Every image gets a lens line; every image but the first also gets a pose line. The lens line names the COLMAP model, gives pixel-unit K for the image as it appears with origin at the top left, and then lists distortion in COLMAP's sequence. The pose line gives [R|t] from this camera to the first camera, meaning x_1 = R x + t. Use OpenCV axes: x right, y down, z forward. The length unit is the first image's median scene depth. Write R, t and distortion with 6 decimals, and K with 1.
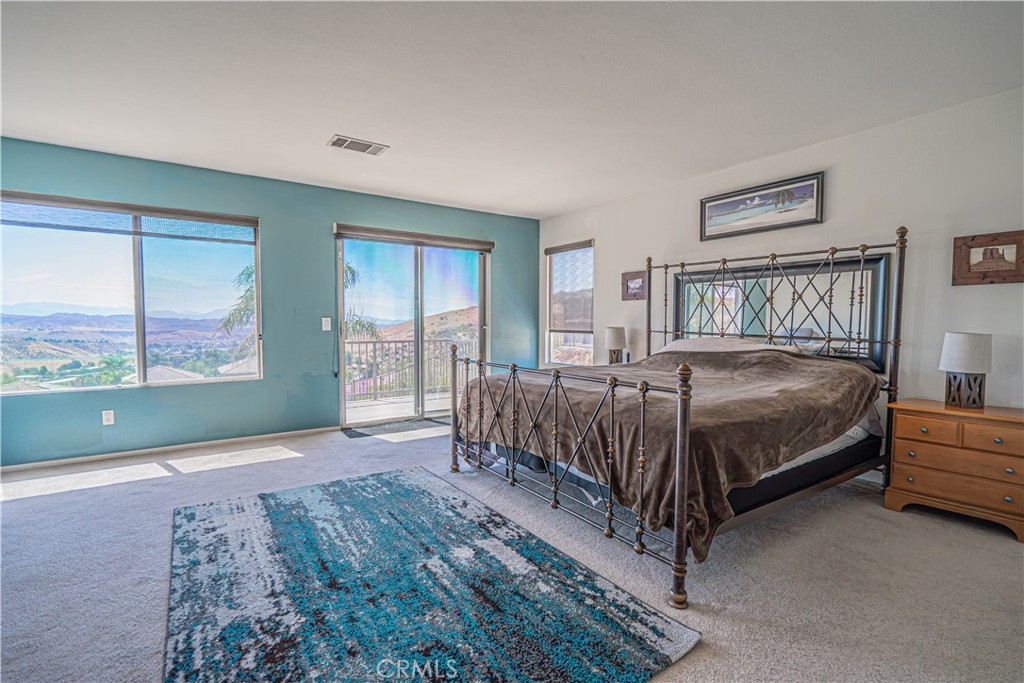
lens RADIAL K [[472.1, 0, 512.0], [0, 472.1, 341.5], [0, 0, 1]] dist [-0.004490, 0.001268]
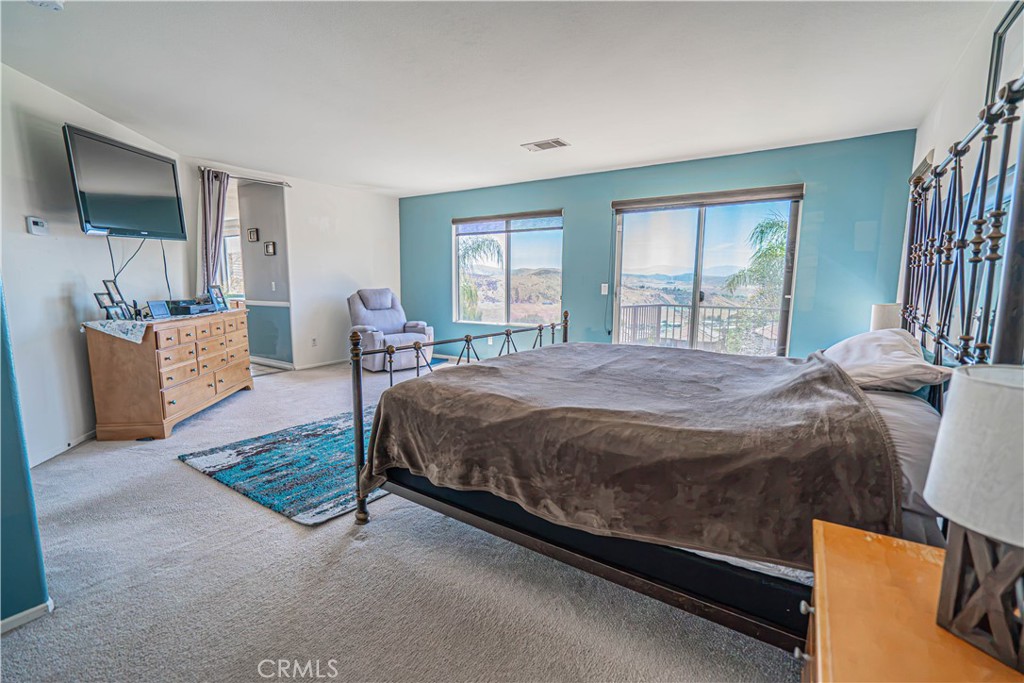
lens RADIAL K [[456.2, 0, 512.0], [0, 456.2, 341.5], [0, 0, 1]] dist [-0.000954, 0.000251]
pose [[0.369004, 0.124136, -0.921100, 0.982635], [-0.043073, 0.992260, 0.116471, -0.048946], [0.928429, -0.003303, 0.371495, 0.577529]]
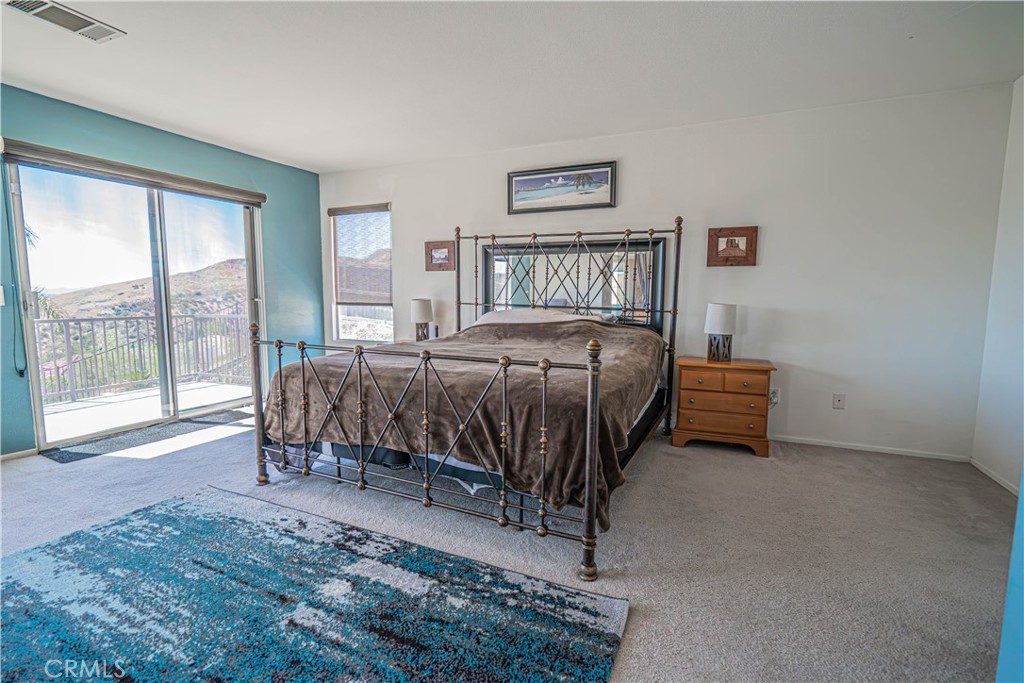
lens RADIAL K [[472.1, 0, 512.0], [0, 472.1, 341.5], [0, 0, 1]] dist [-0.004490, 0.001268]
pose [[0.866820, -0.048088, 0.496297, -0.168218], [0.016775, 0.997588, 0.067361, -0.010642], [-0.498339, -0.050065, 0.865536, 0.144684]]
